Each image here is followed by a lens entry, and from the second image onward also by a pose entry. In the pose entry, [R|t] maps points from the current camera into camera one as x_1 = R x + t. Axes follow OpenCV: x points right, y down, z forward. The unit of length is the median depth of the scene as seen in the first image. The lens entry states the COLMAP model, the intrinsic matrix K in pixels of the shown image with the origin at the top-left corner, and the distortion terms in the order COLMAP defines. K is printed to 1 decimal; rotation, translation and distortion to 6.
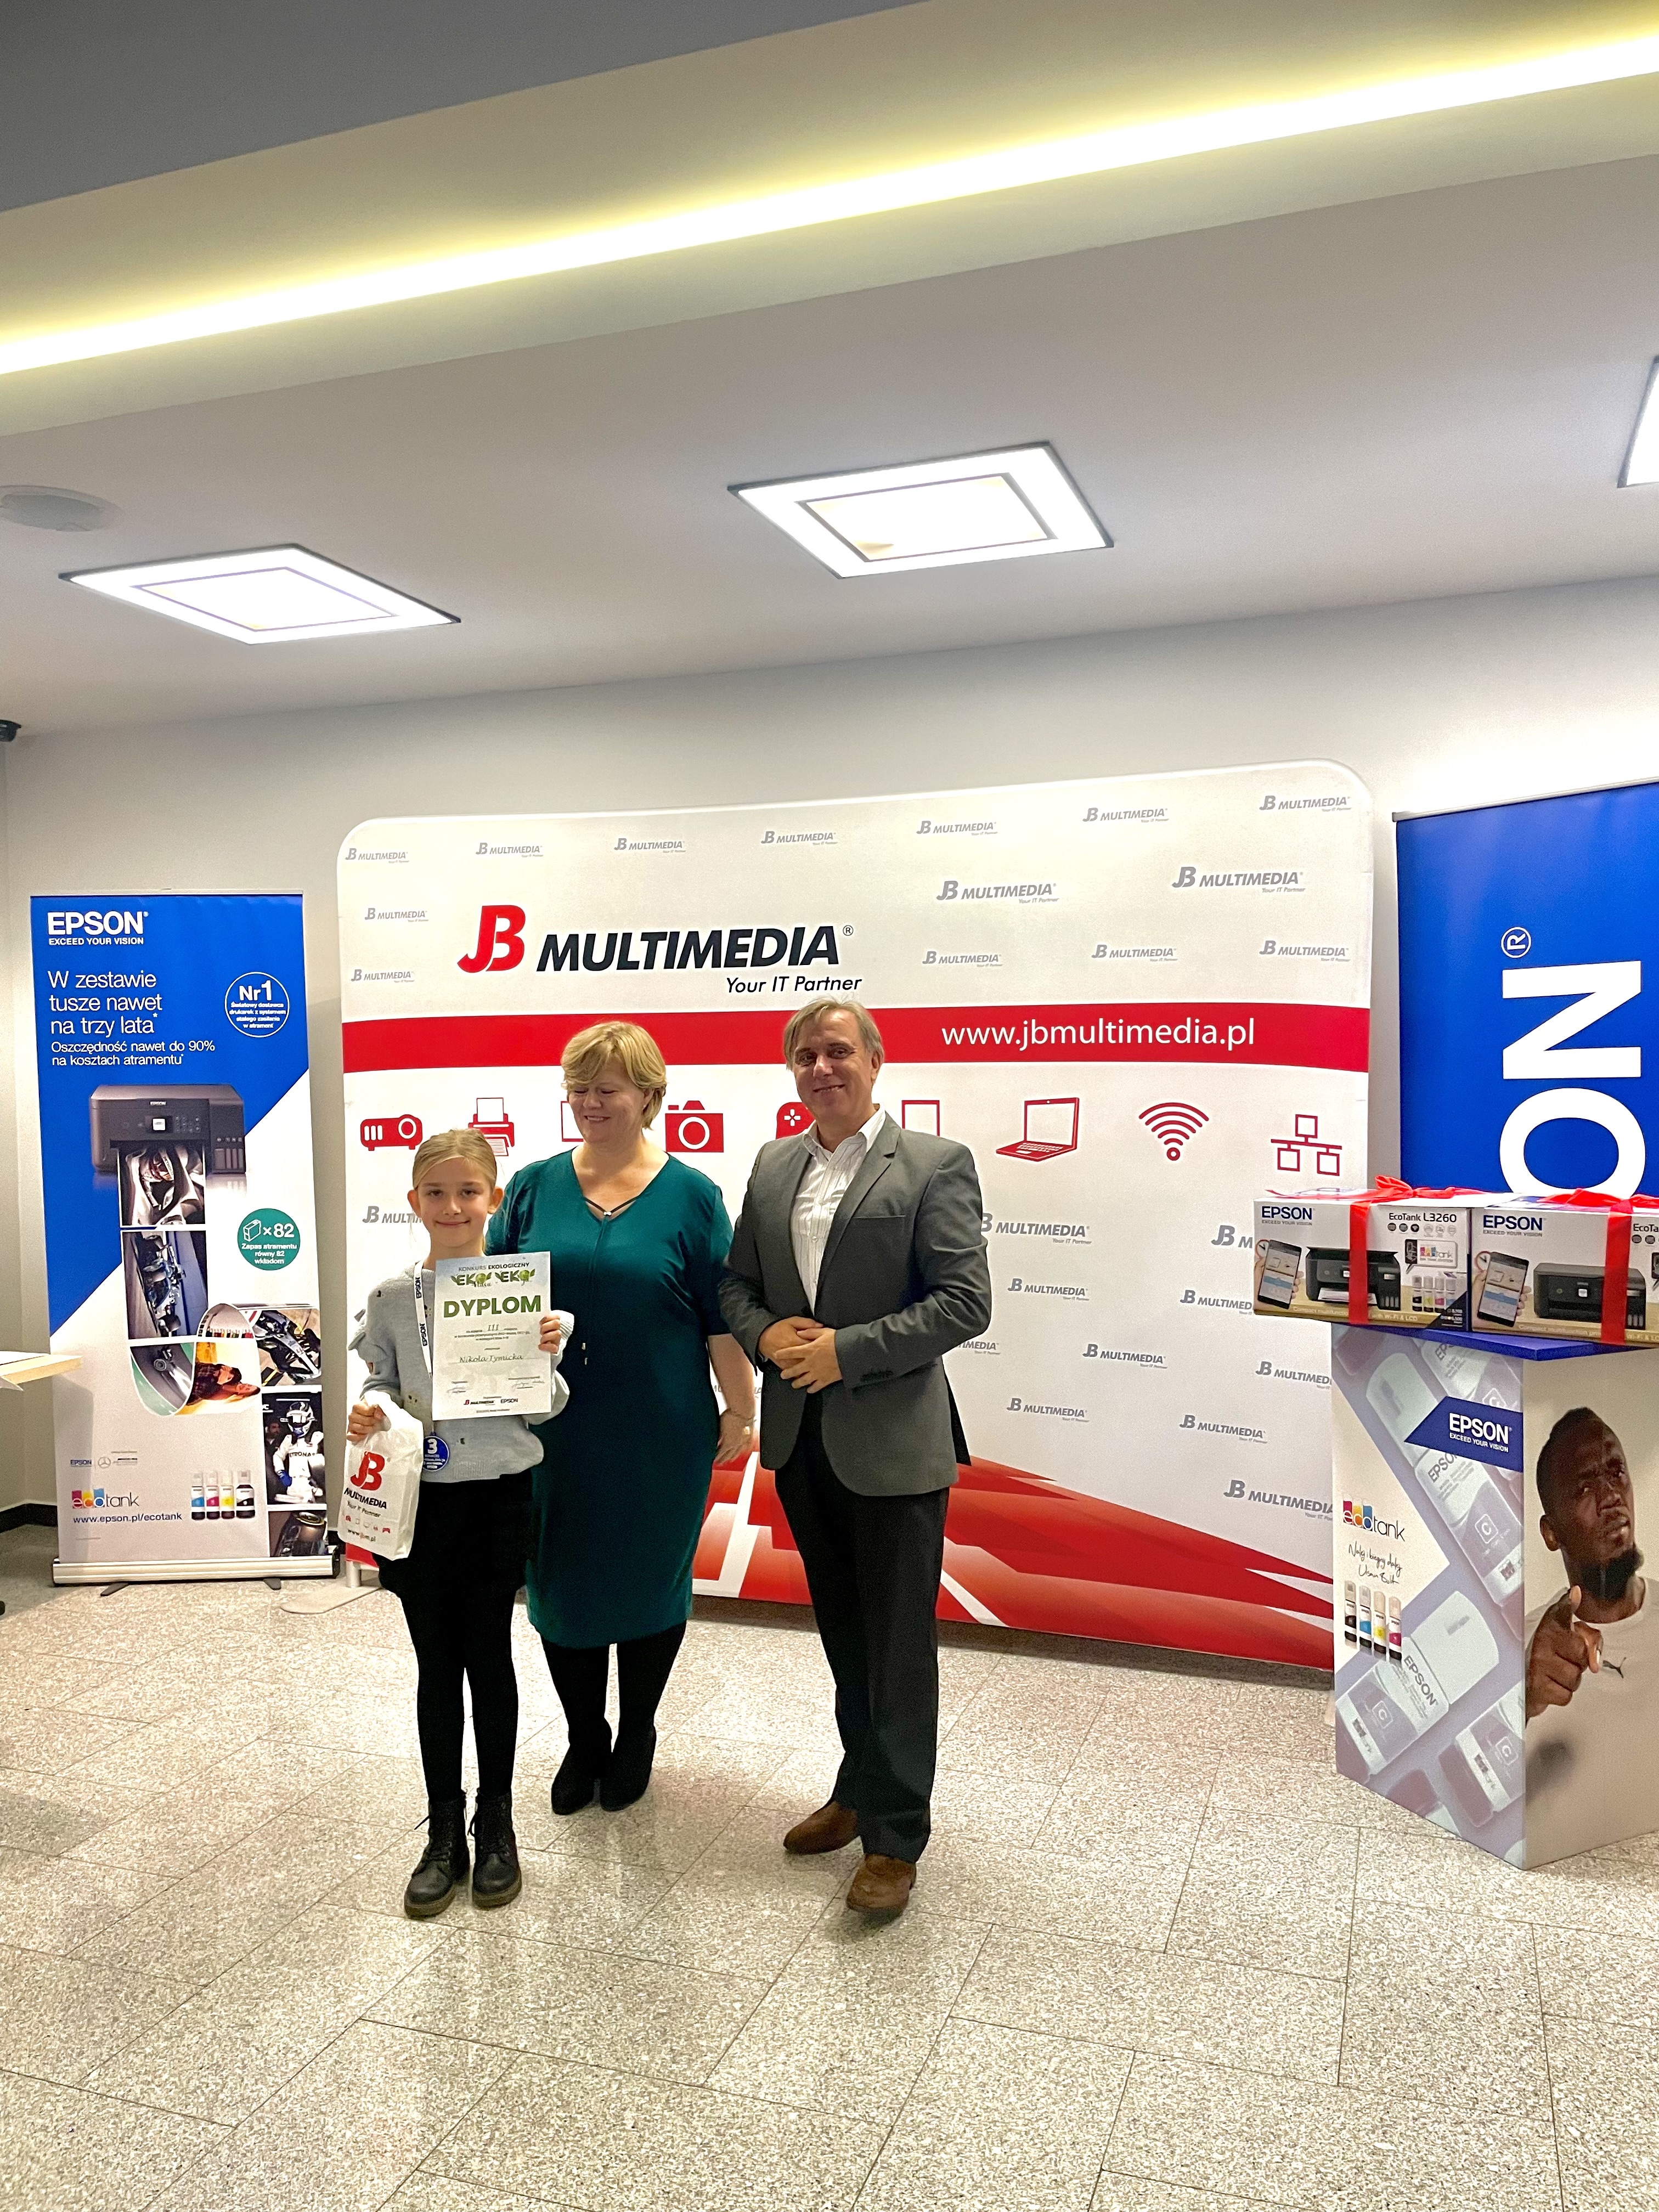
lens RADIAL K [[1682.8, 0, 841.7], [0, 1682.8, 1134.2], [0, 0, 1]] dist [0.092478, -0.129436]
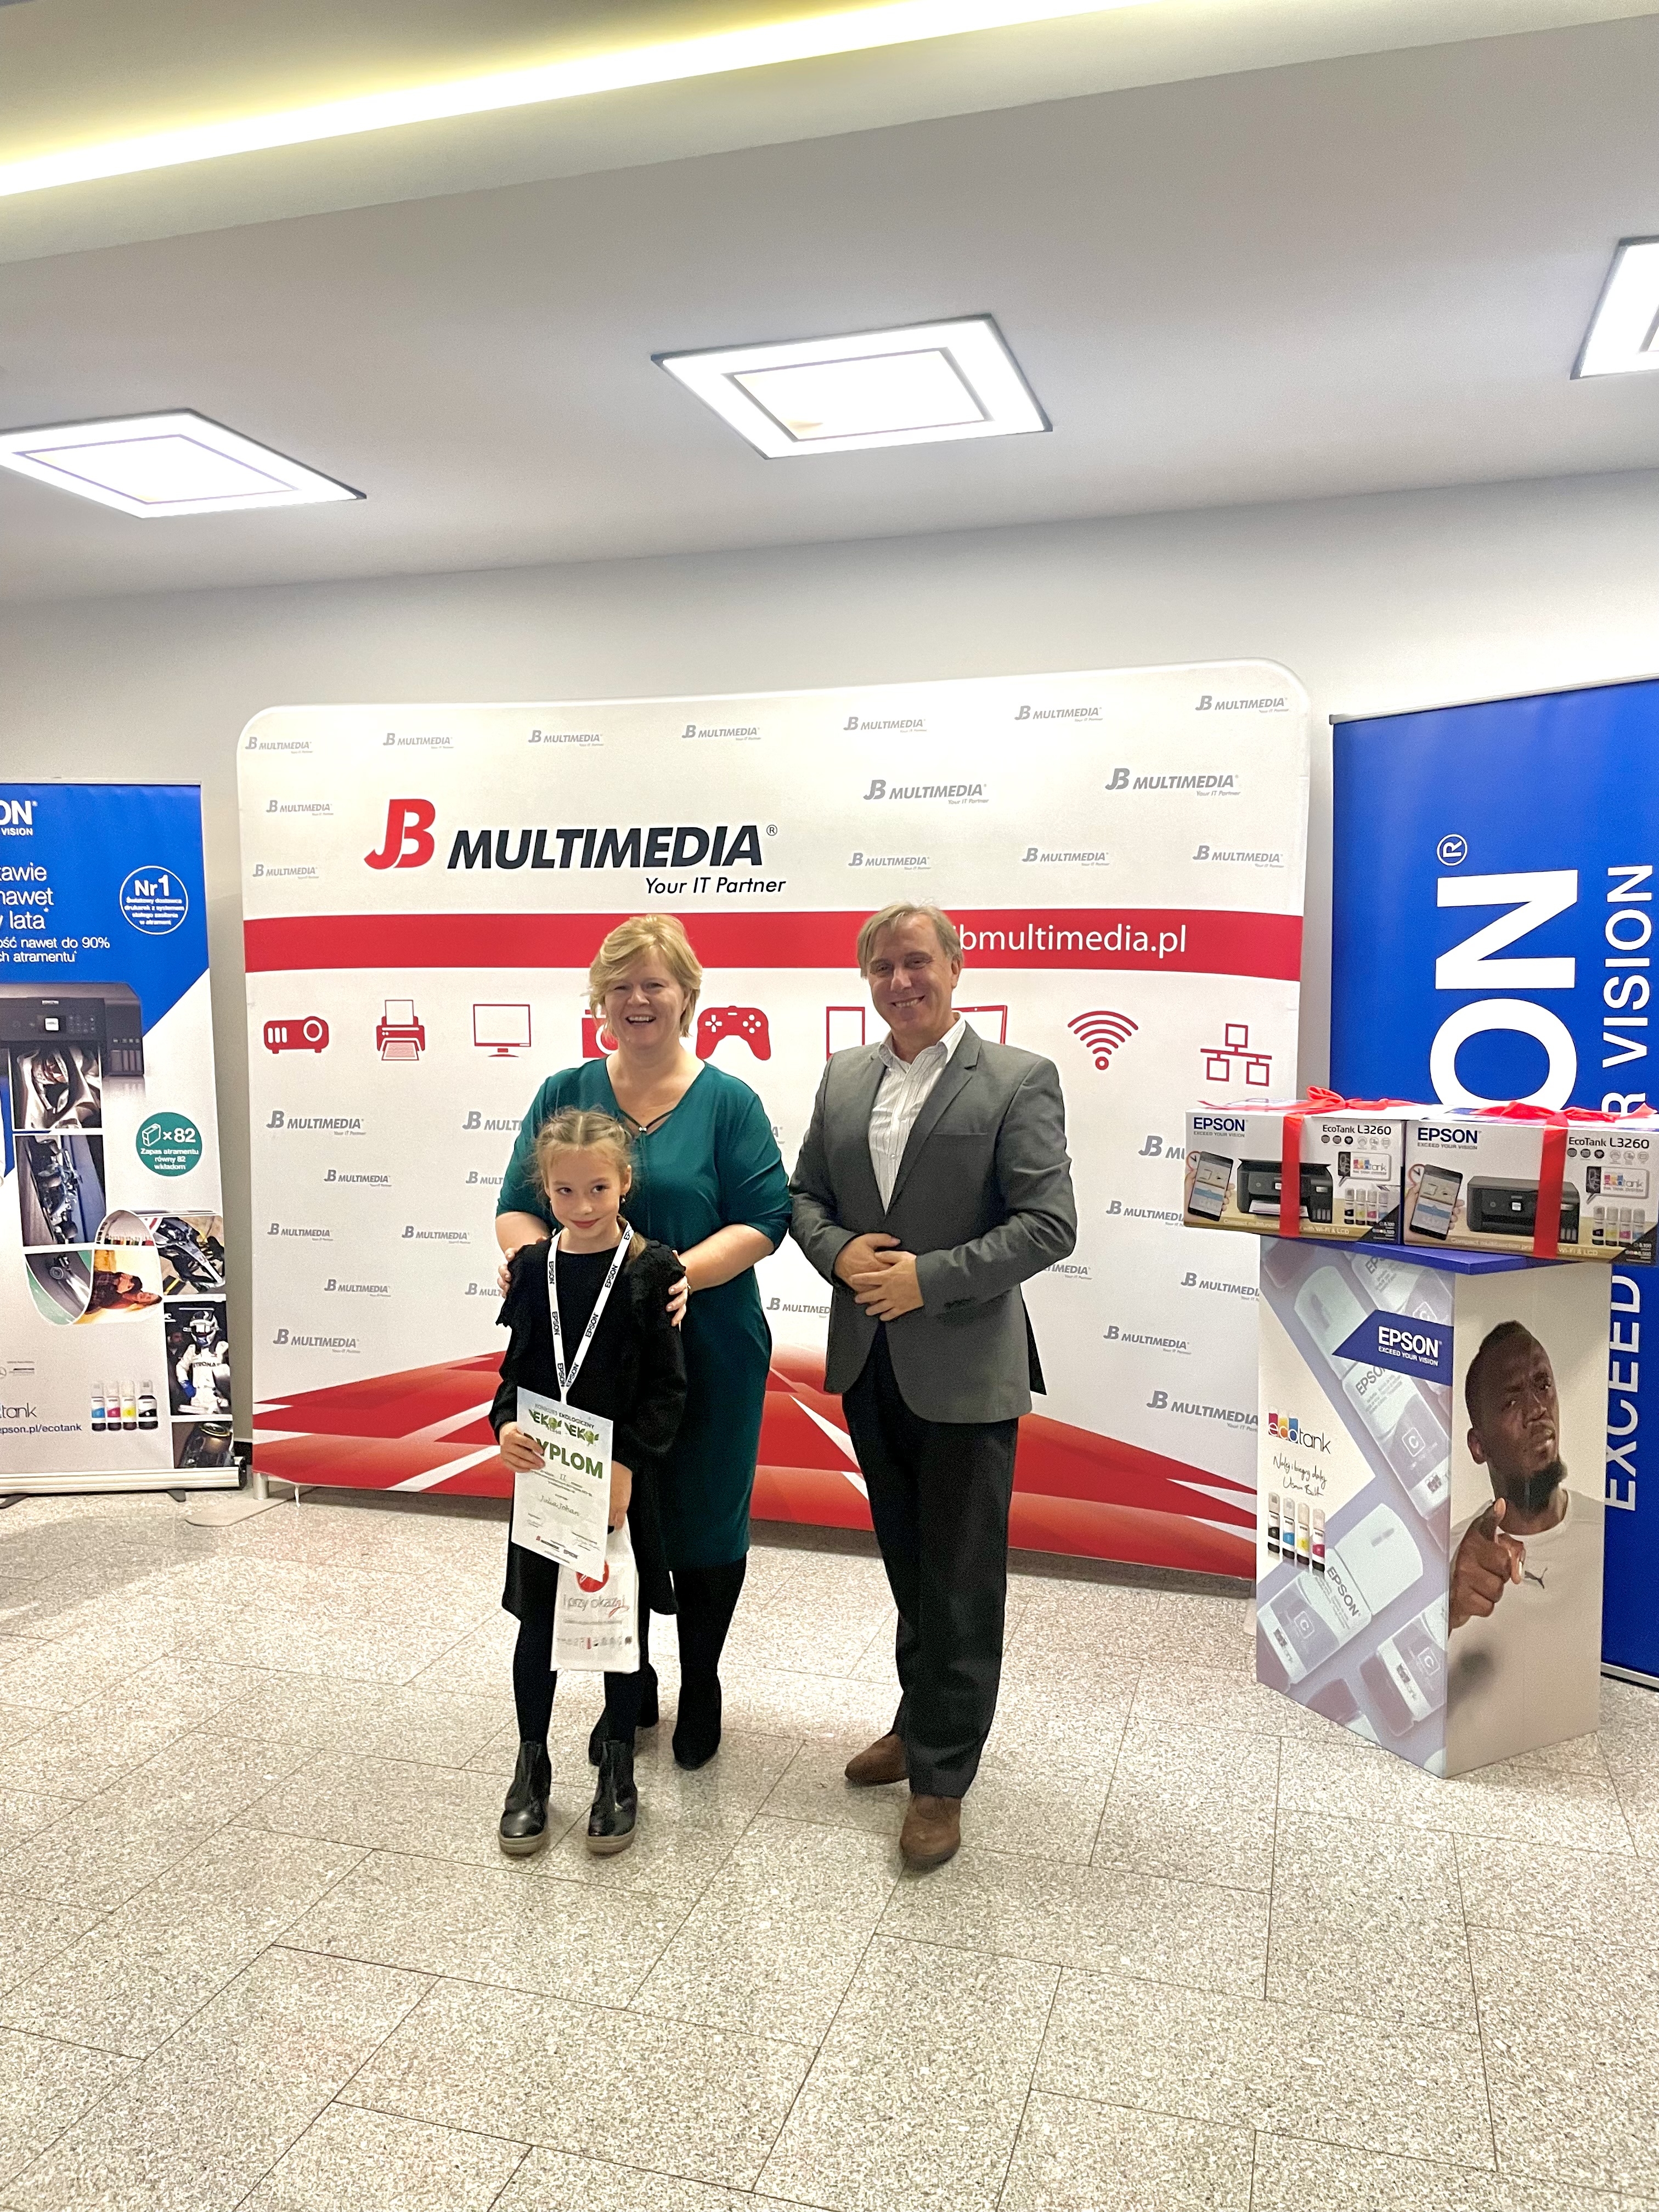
lens RADIAL K [[1682.8, 0, 816.7], [0, 1682.8, 1115.8], [0, 0, 1]] dist [0.092478, -0.129436]
pose [[0.999233, 0.005244, 0.038797, -0.007239], [-0.007021, 0.998926, 0.045791, -0.001425], [-0.038515, -0.046028, 0.998197, 0.021925]]
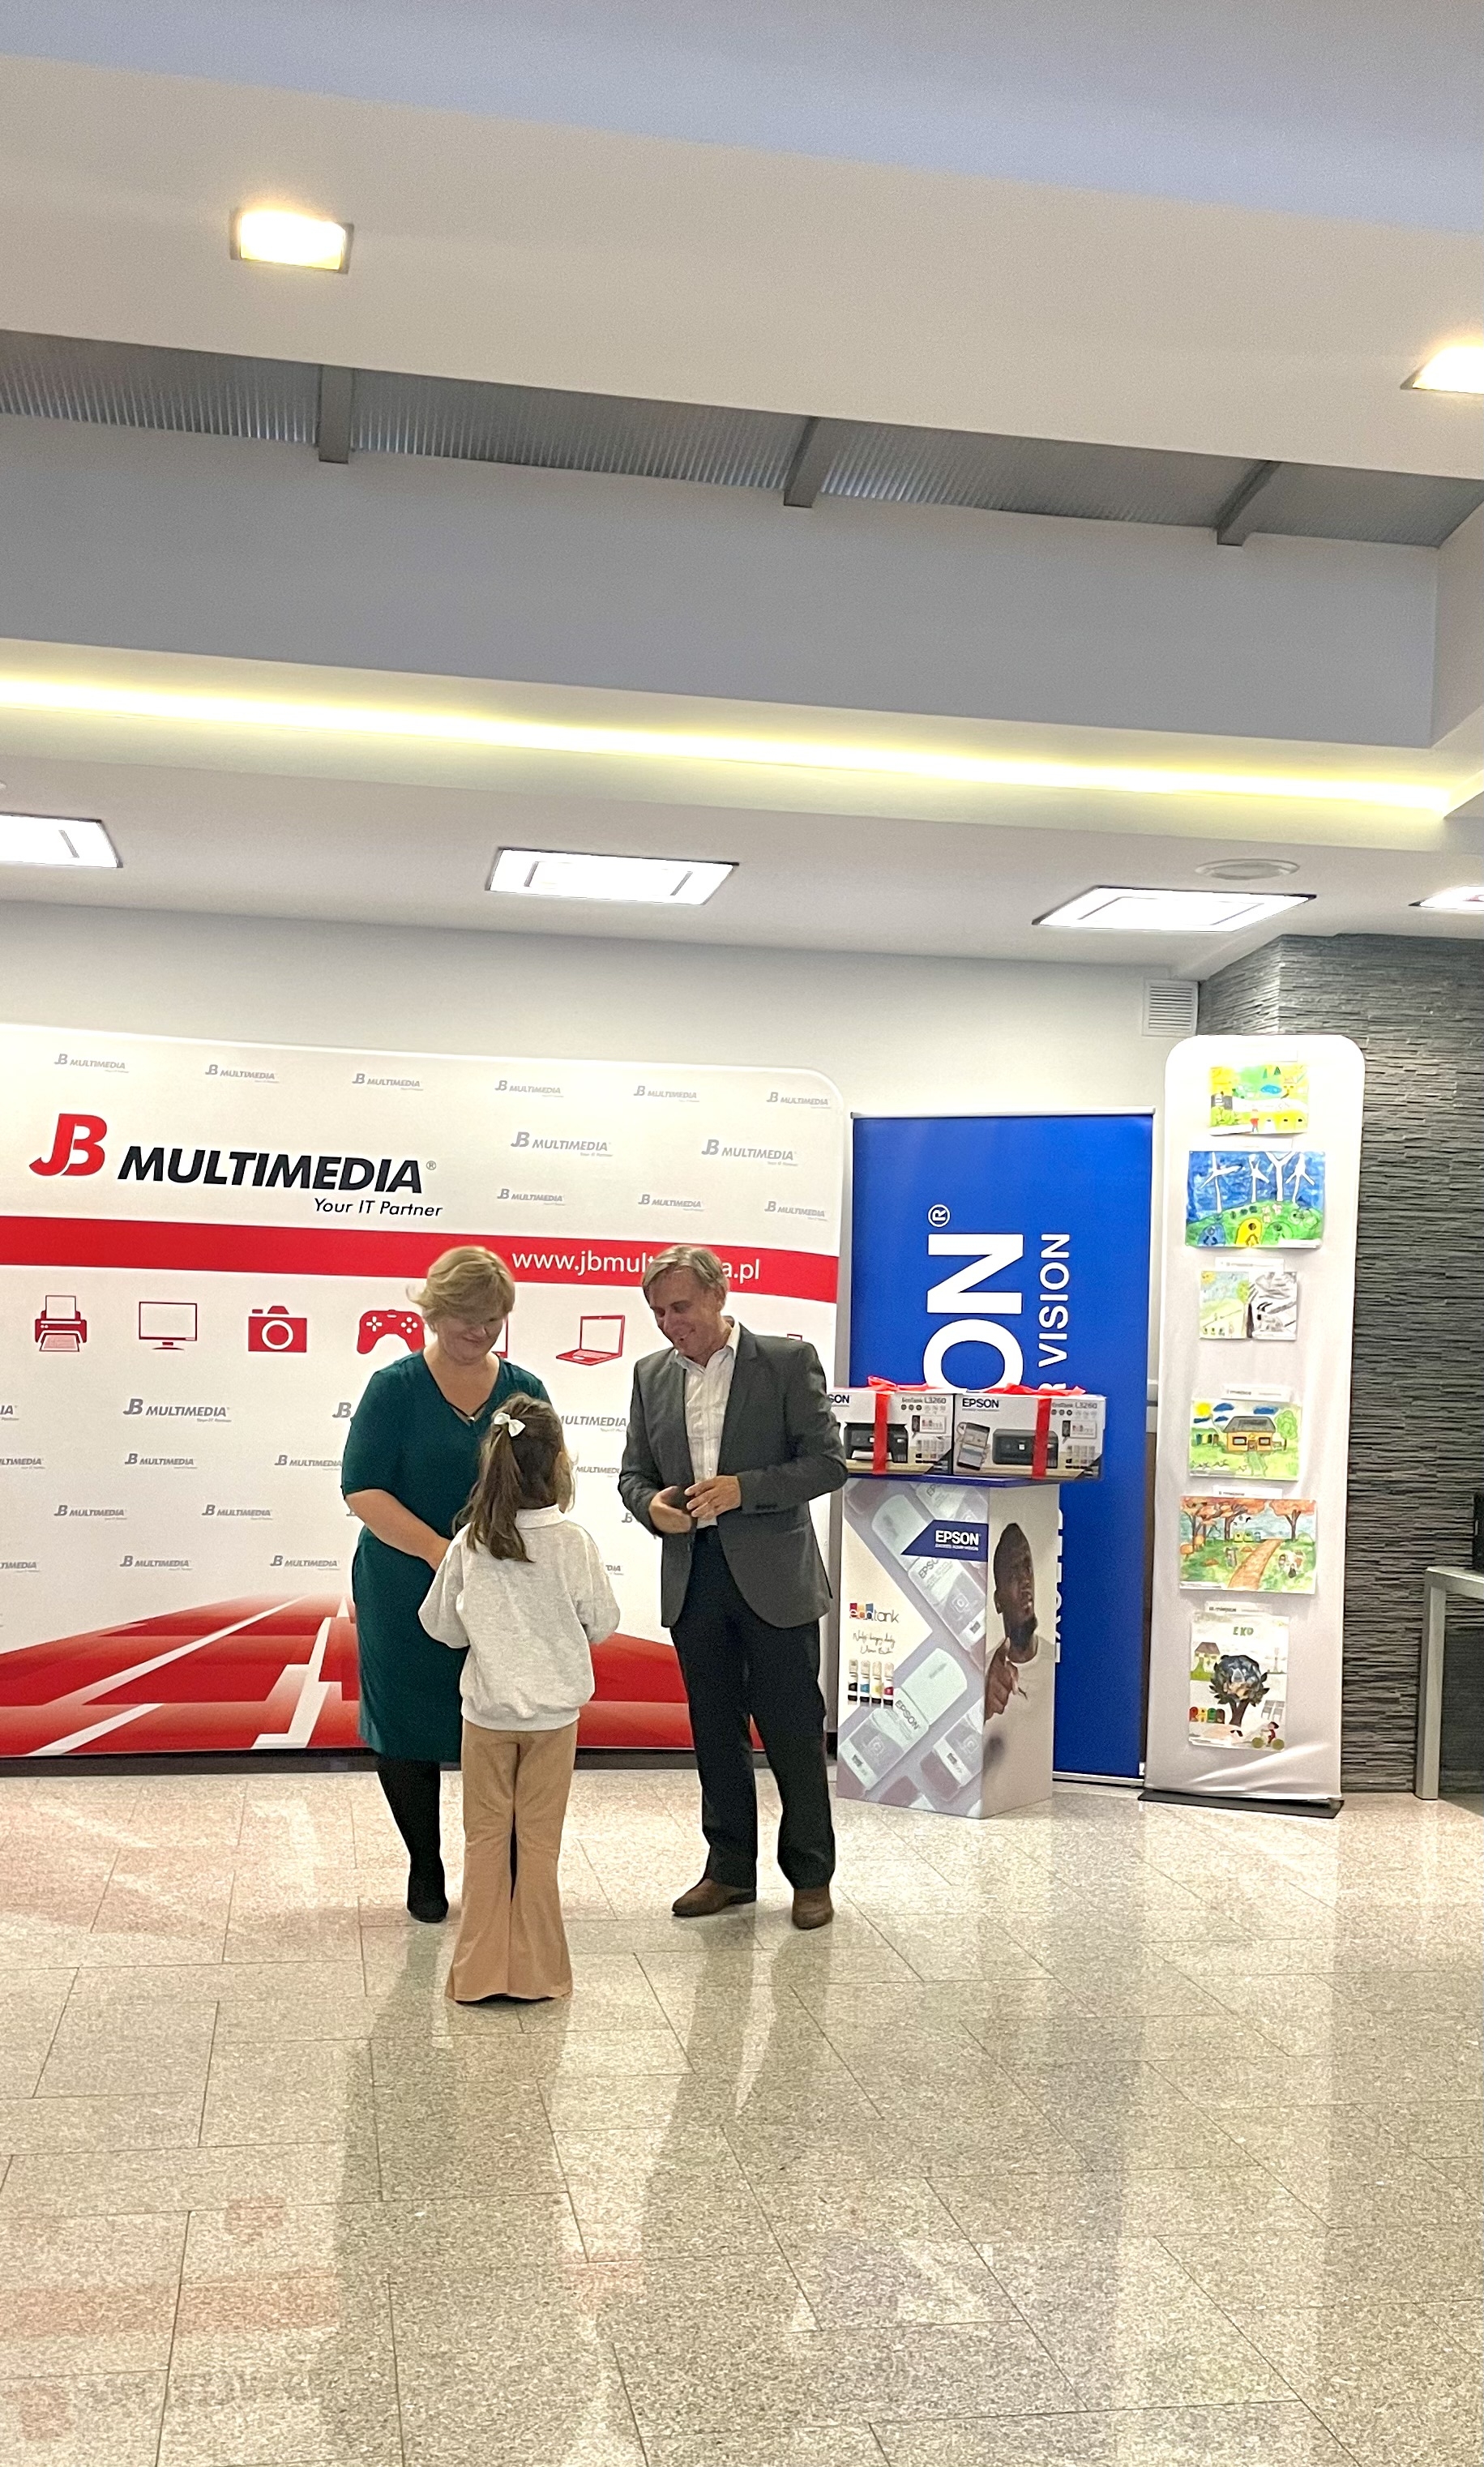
lens RADIAL K [[2497.4, 0, 812.2], [0, 2497.4, 1408.0], [0, 0, 1]] dist [0.122351, 0.000000]
pose [[0.861316, 0.017521, 0.507768, -0.649189], [-0.017976, 0.999830, -0.004009, 0.049957], [-0.507752, -0.005675, 0.861485, -0.638926]]
